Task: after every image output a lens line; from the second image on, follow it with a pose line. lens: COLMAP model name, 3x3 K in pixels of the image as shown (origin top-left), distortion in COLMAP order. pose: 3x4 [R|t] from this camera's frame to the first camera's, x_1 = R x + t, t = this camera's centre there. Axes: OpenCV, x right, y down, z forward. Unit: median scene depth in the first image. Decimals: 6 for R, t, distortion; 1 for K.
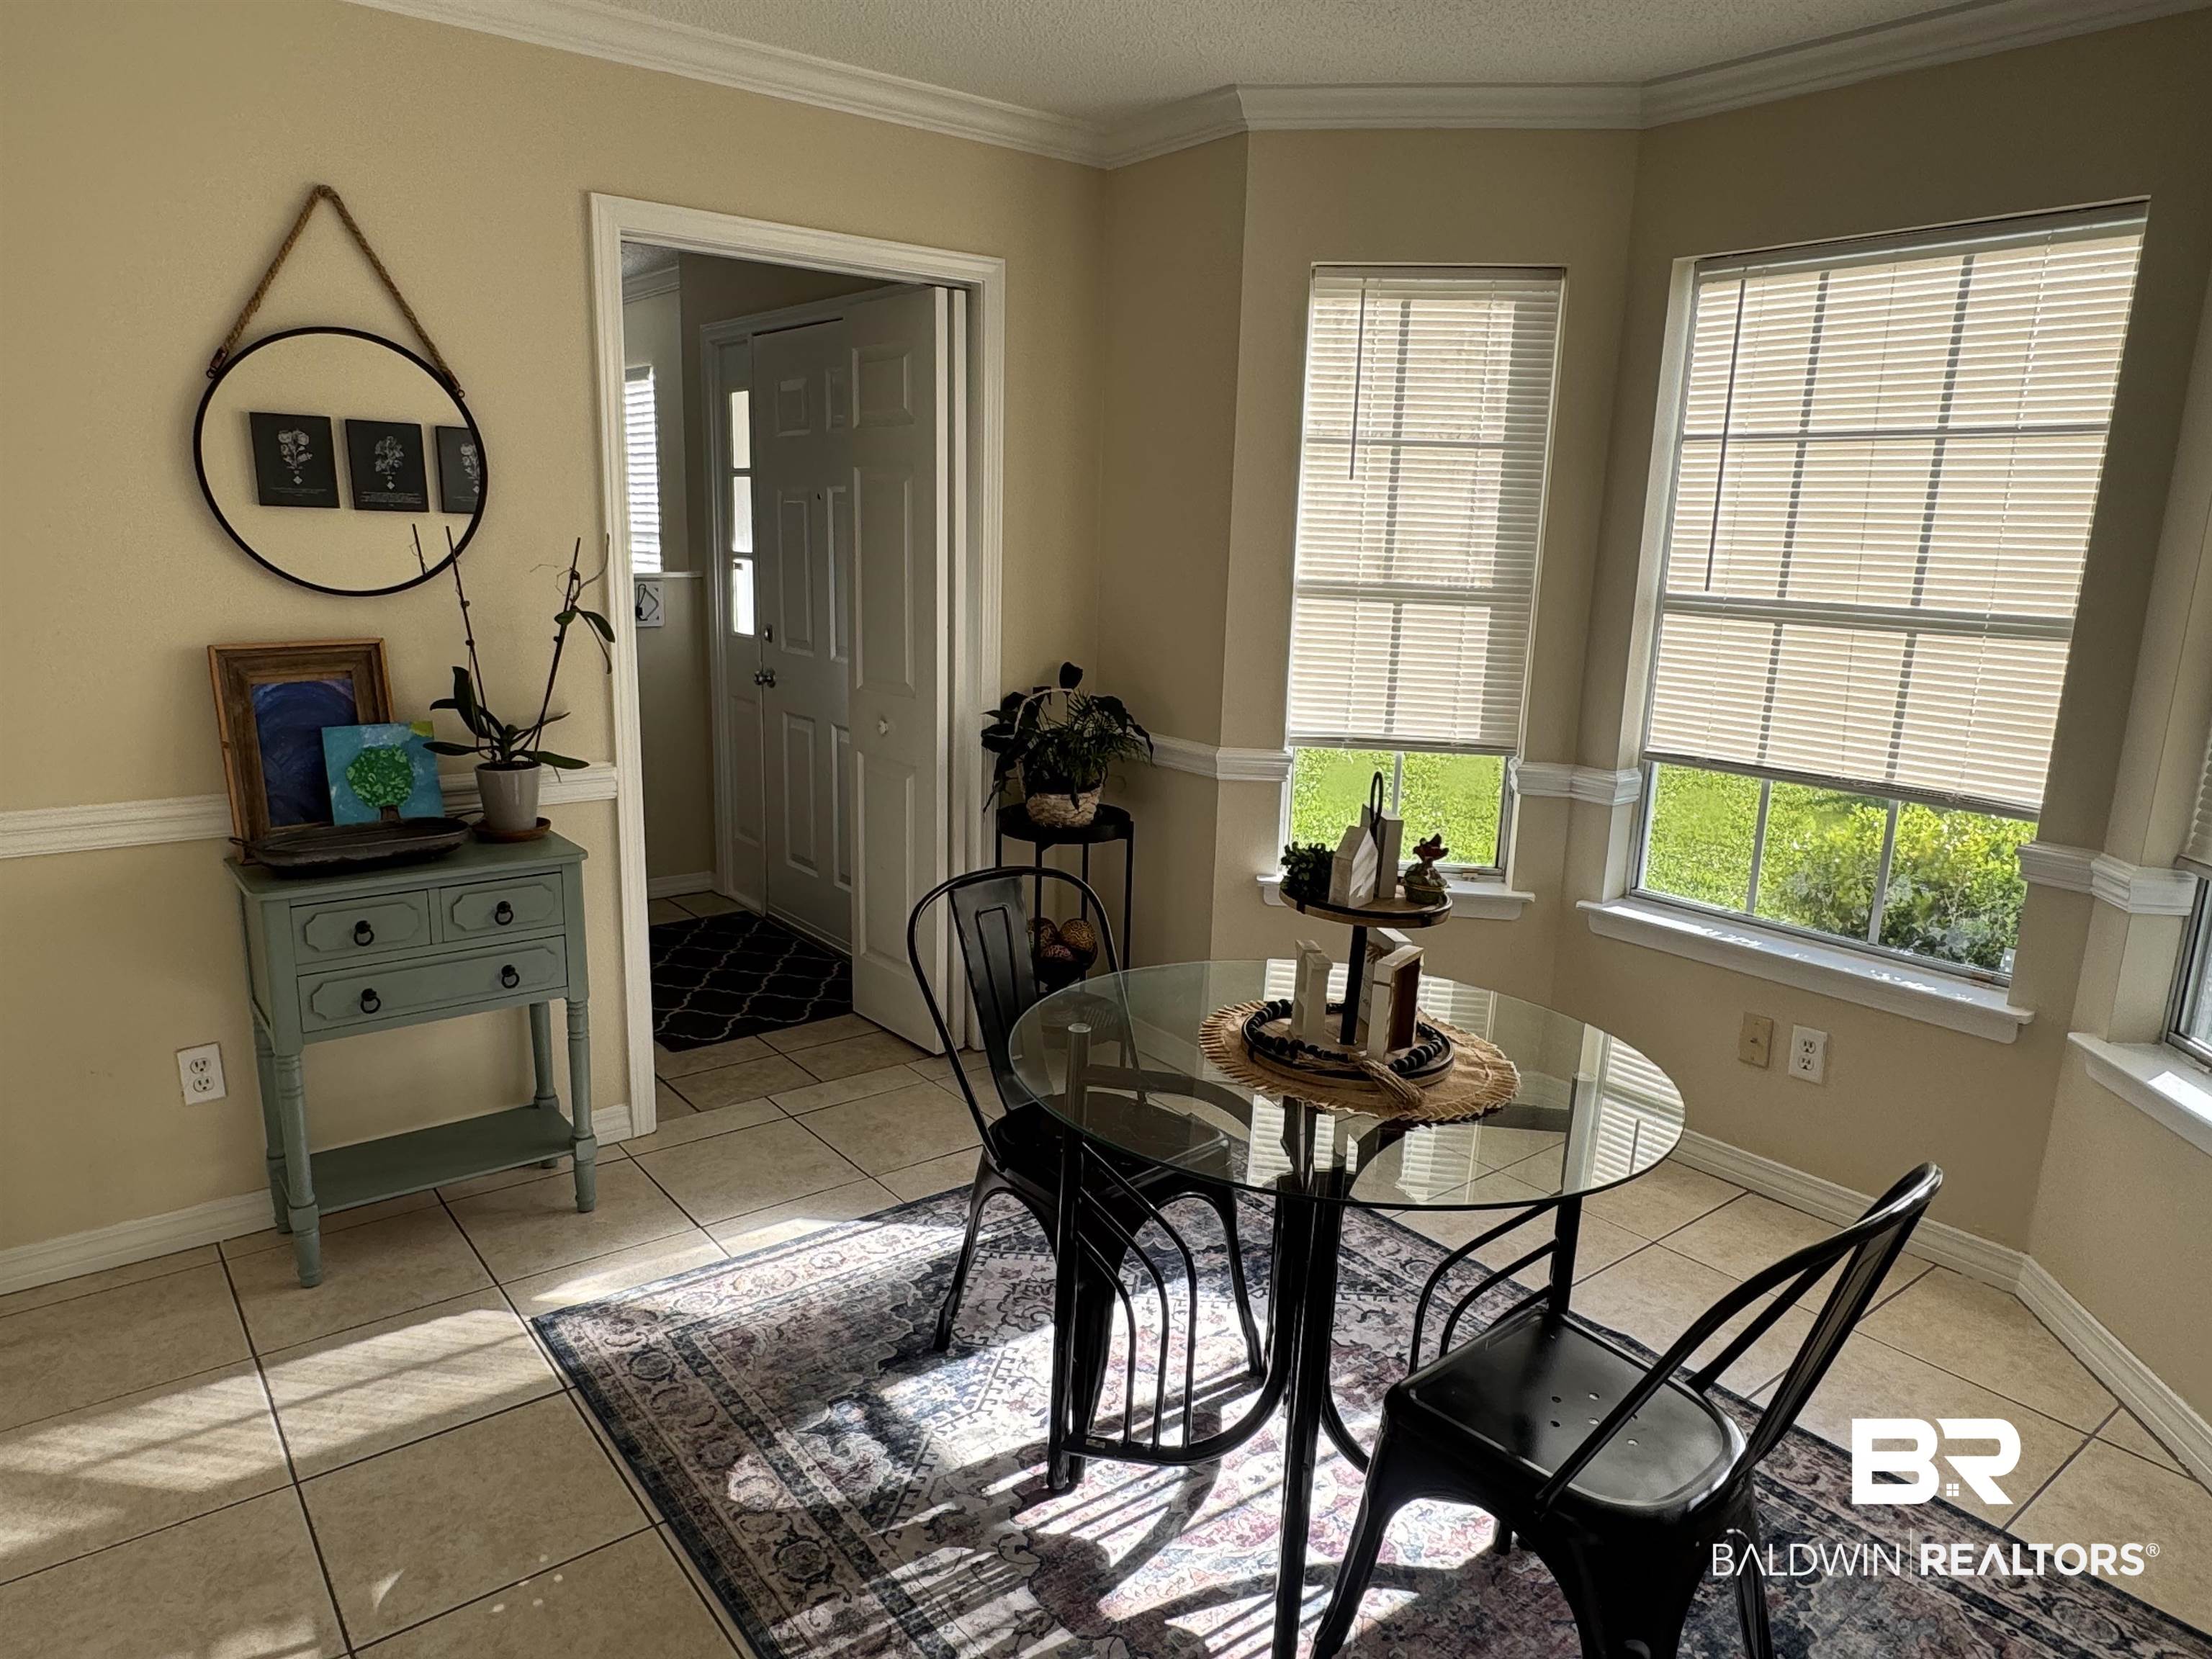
lens RADIAL K [[1406.6, 0, 1096.0], [0, 1406.6, 821.4], [0, 0, 1]] dist [-0.004766, 0.001642]
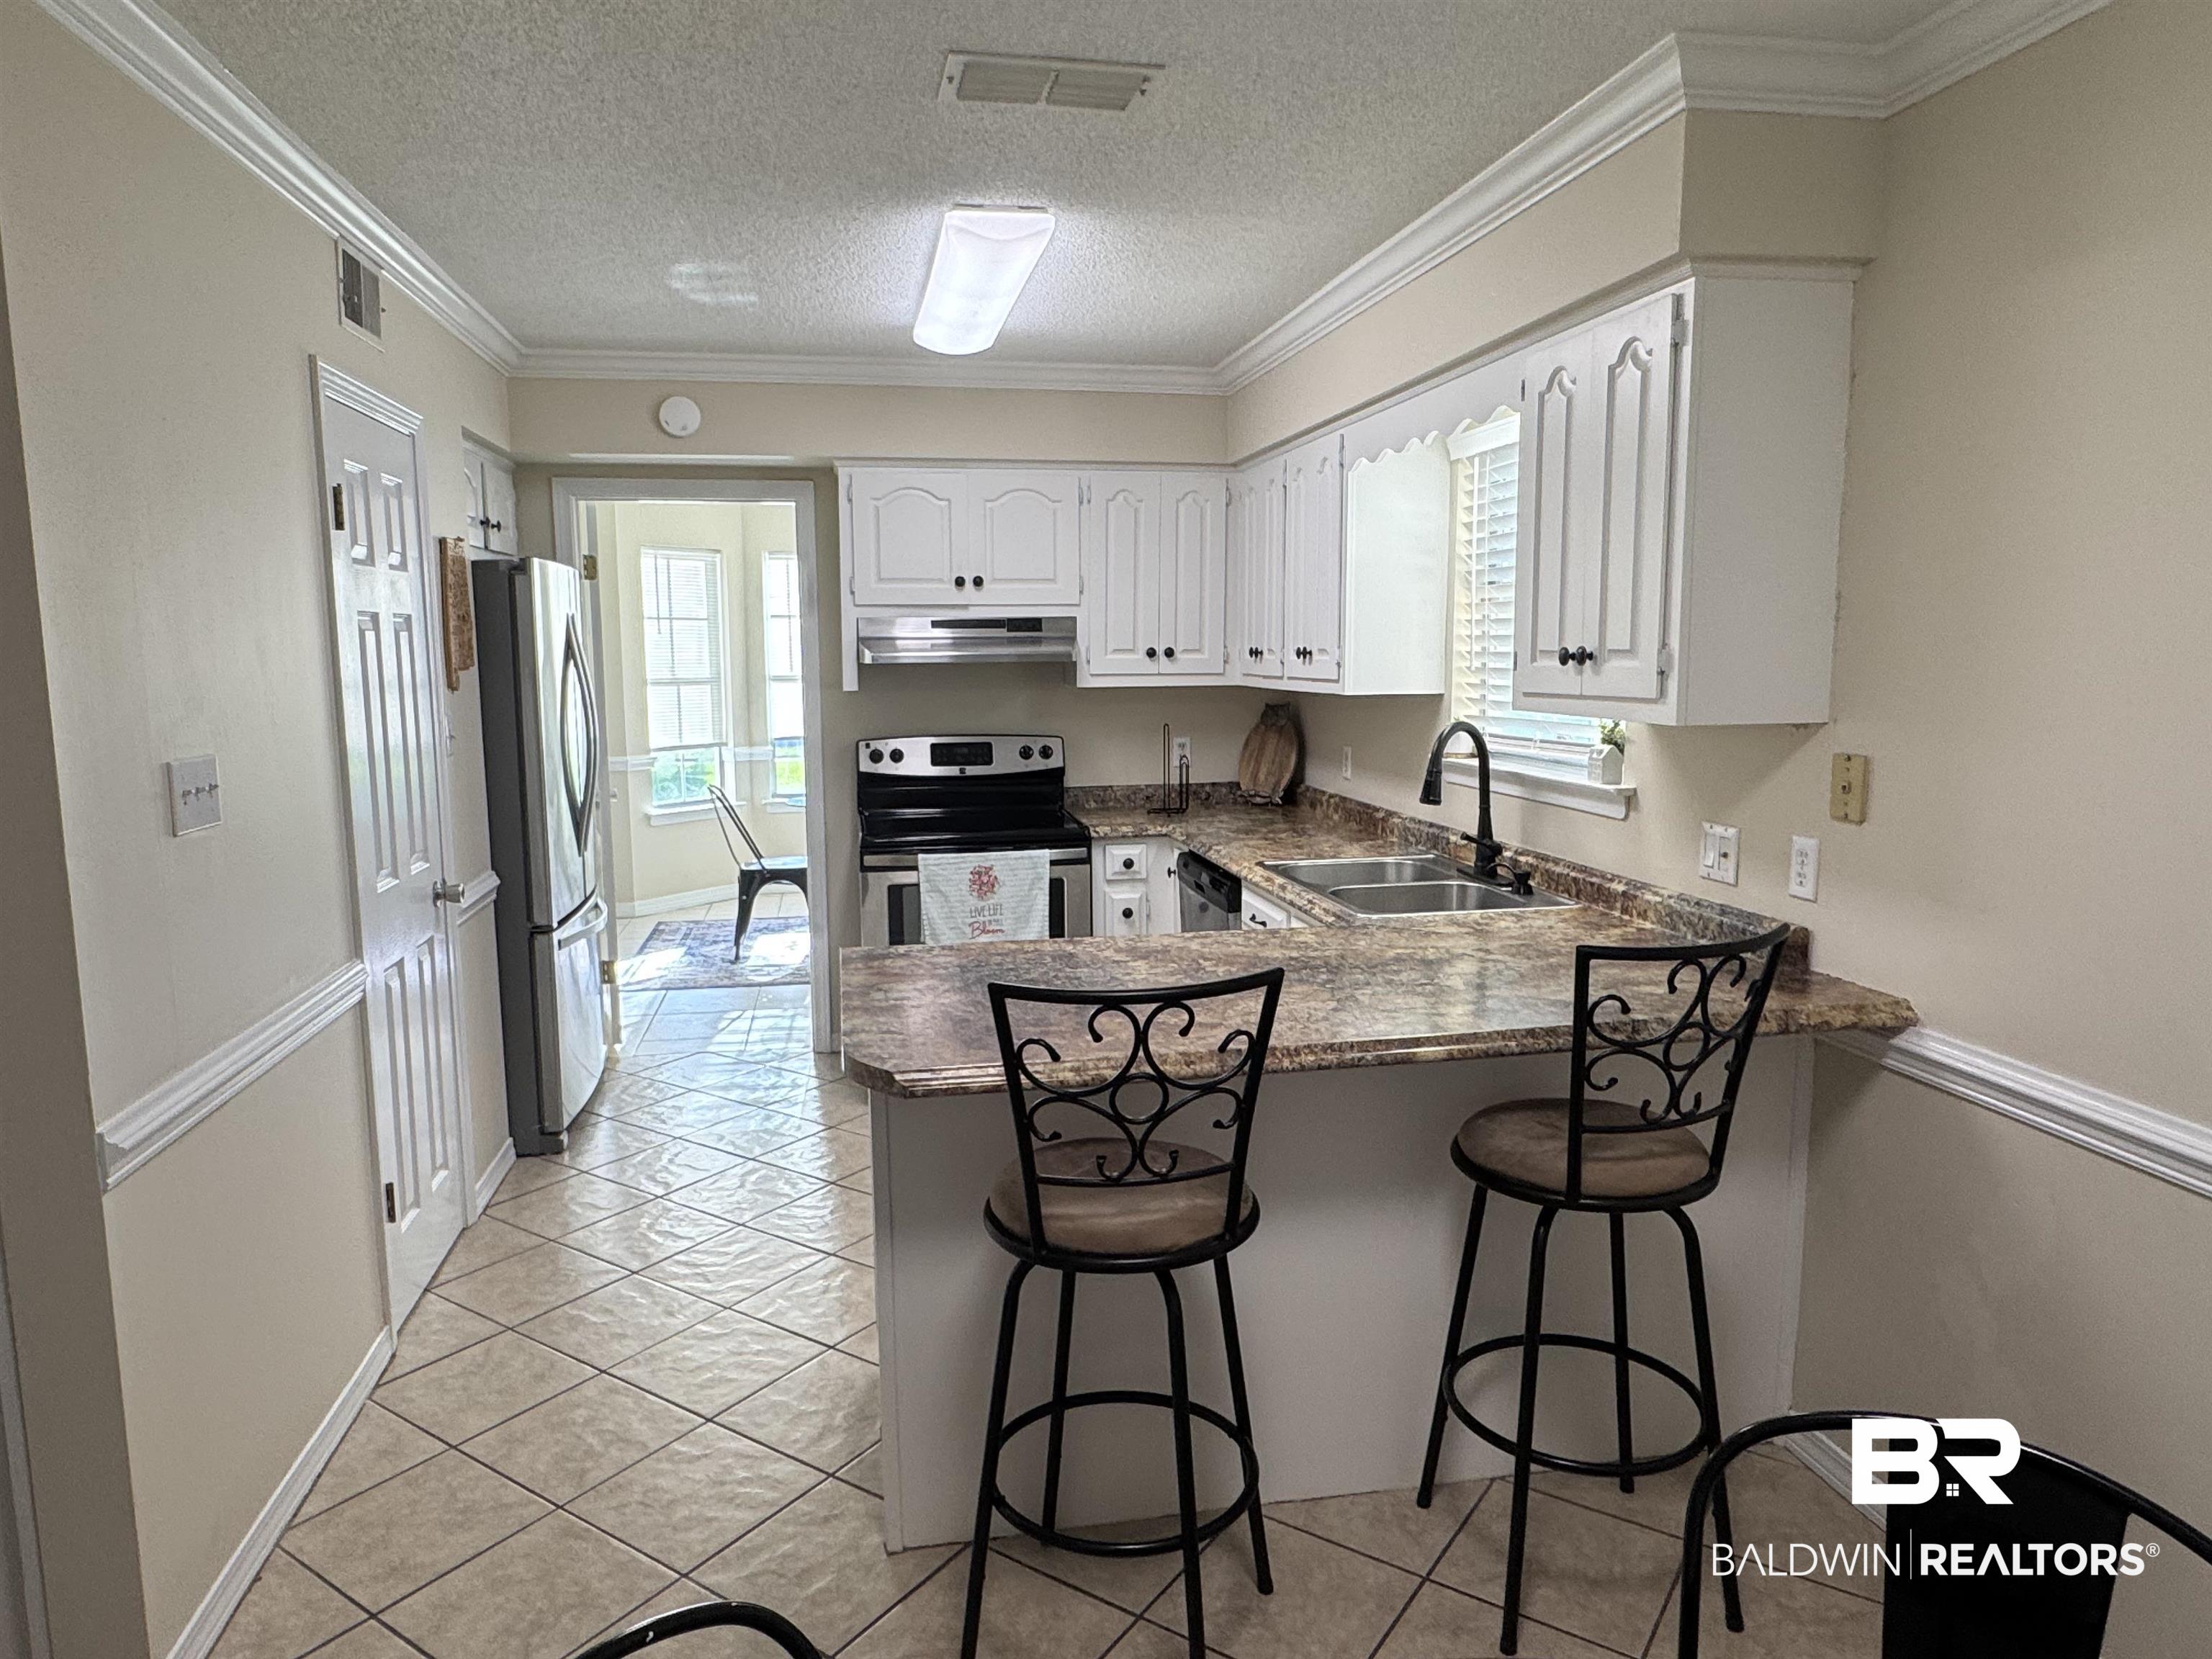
lens RADIAL K [[1406.6, 0, 1096.0], [0, 1406.6, 821.4], [0, 0, 1]] dist [-0.004766, 0.001642]
pose [[0.460516, -0.142327, 0.876167, -1.808880], [0.207254, 0.977020, 0.049777, 0.106783], [-0.863117, 0.158666, 0.479431, -0.792737]]
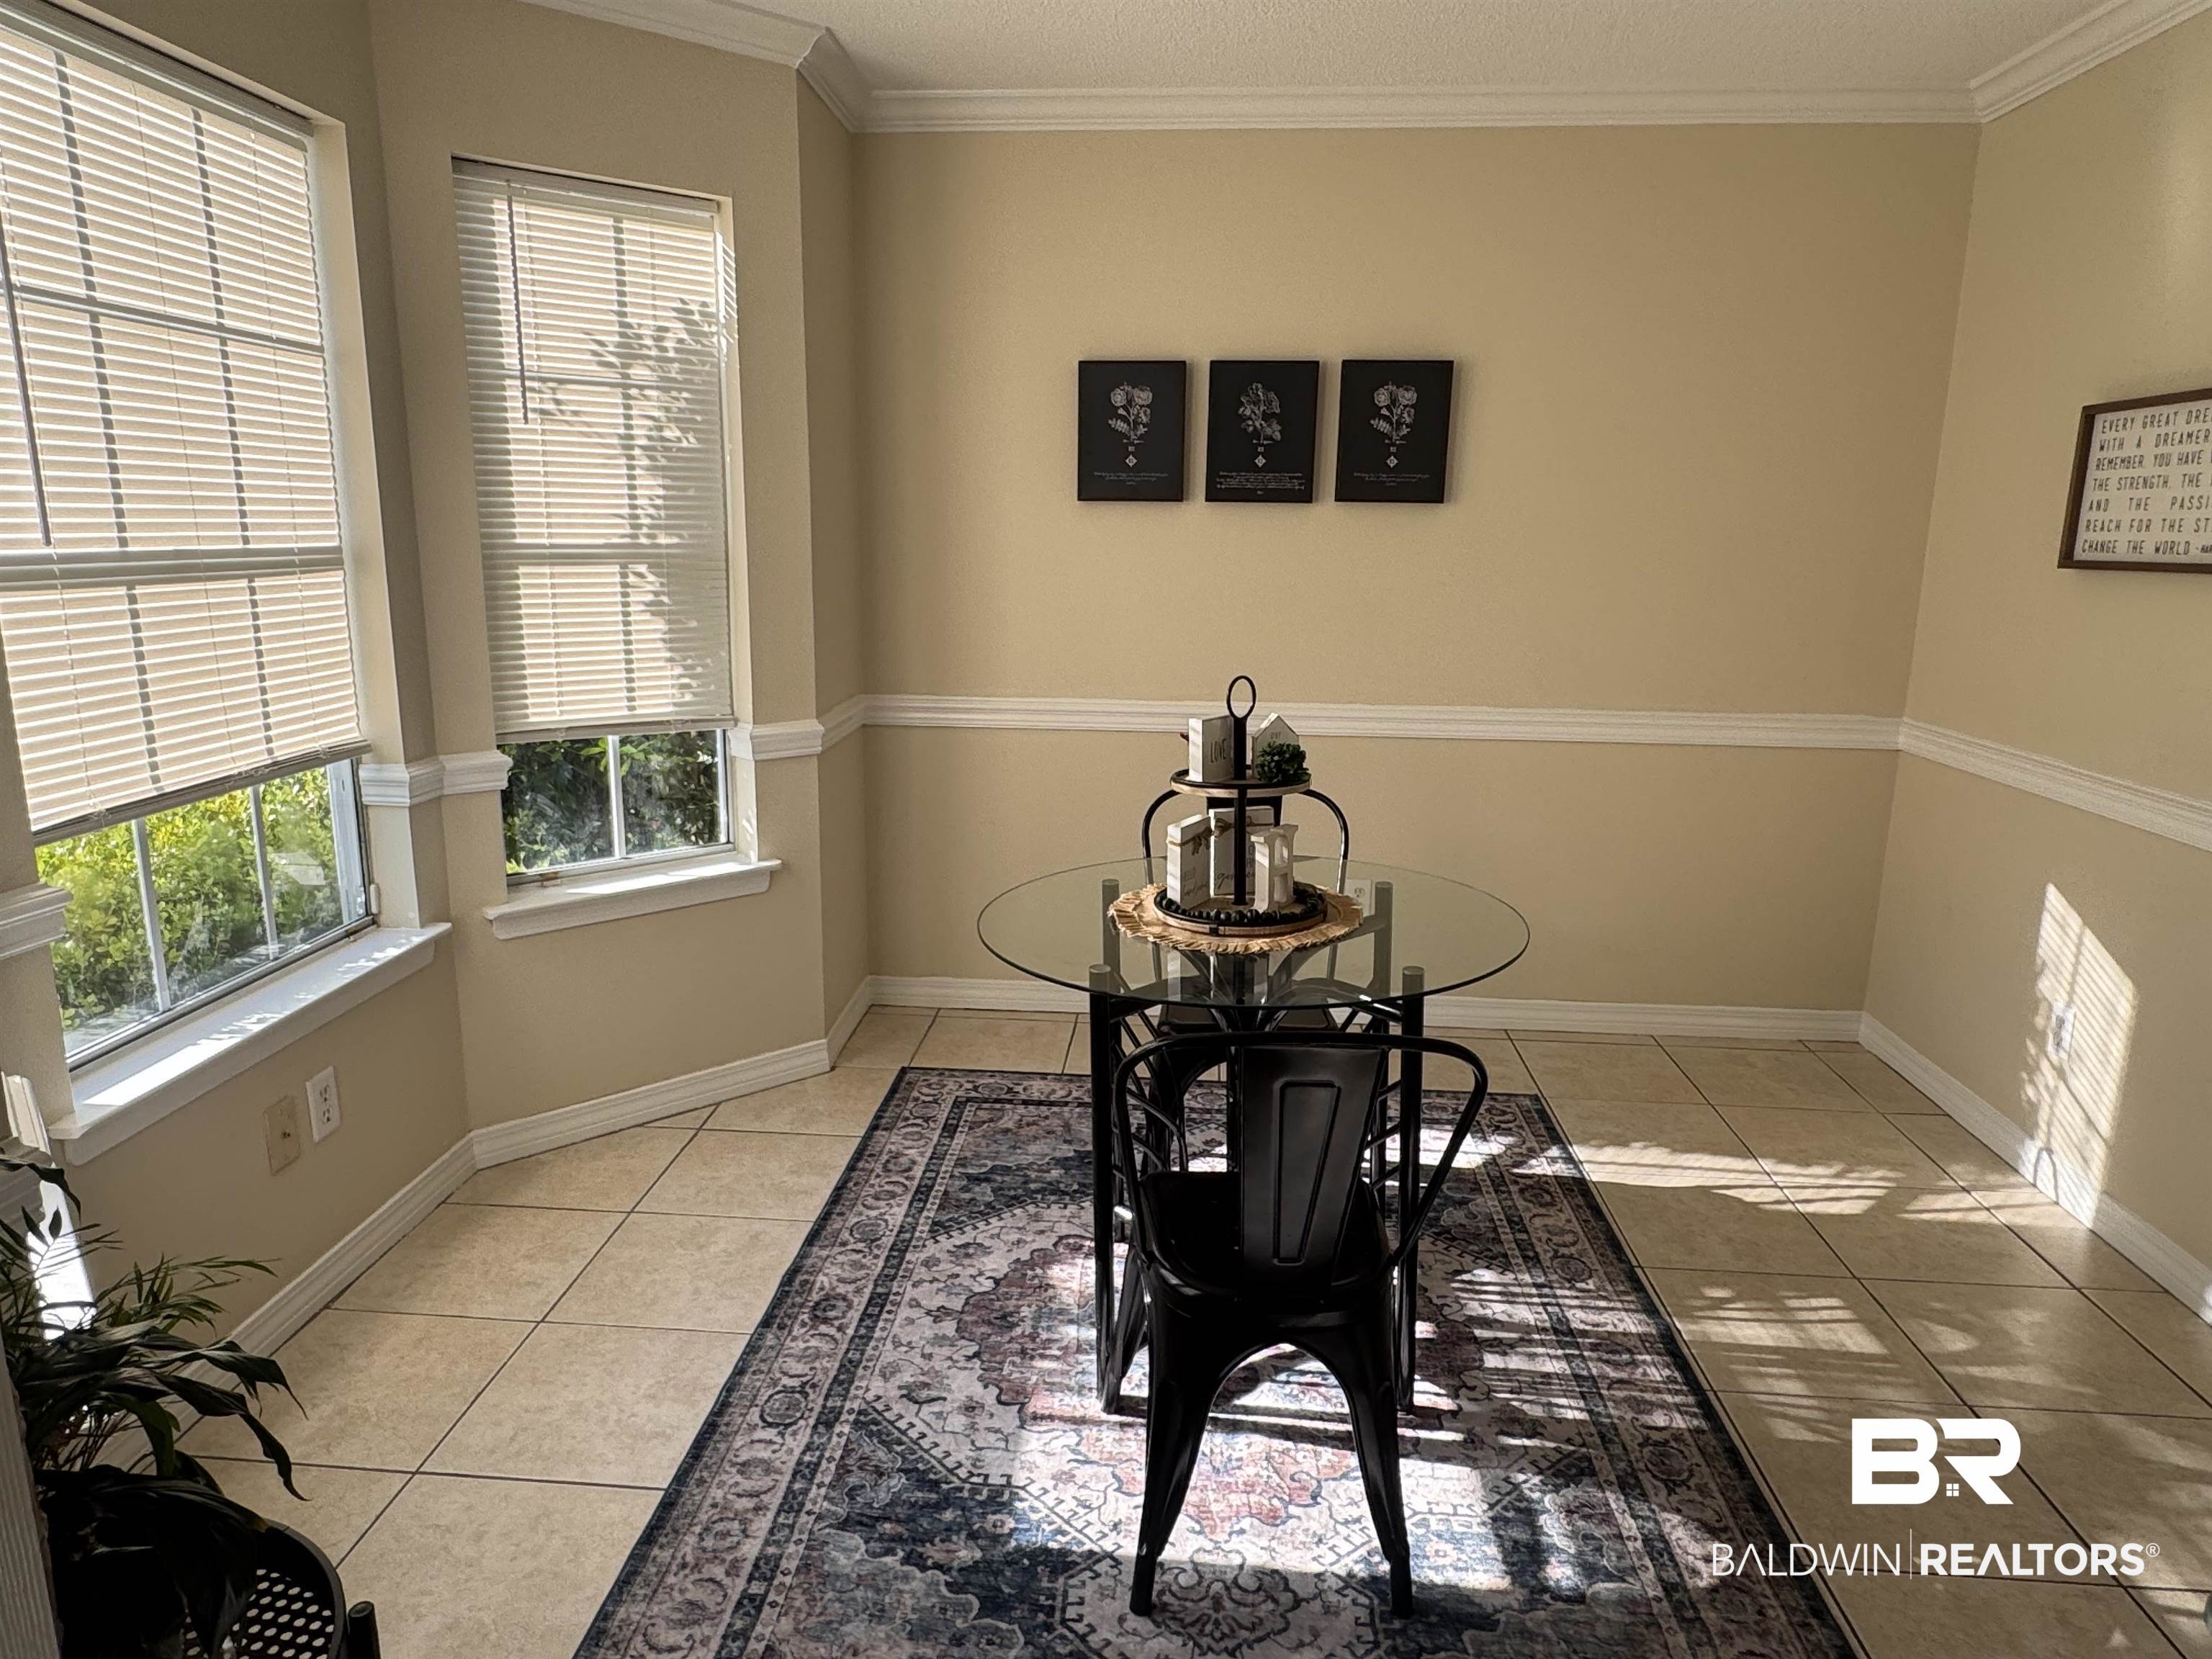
lens RADIAL K [[1406.6, 0, 1096.0], [0, 1406.6, 821.4], [0, 0, 1]] dist [-0.004766, 0.001642]
pose [[-0.739757, -0.174373, 0.649887, -0.357541], [0.112239, 0.920329, 0.374696, -0.264732], [-0.663447, 0.350127, -0.661248, 1.310739]]
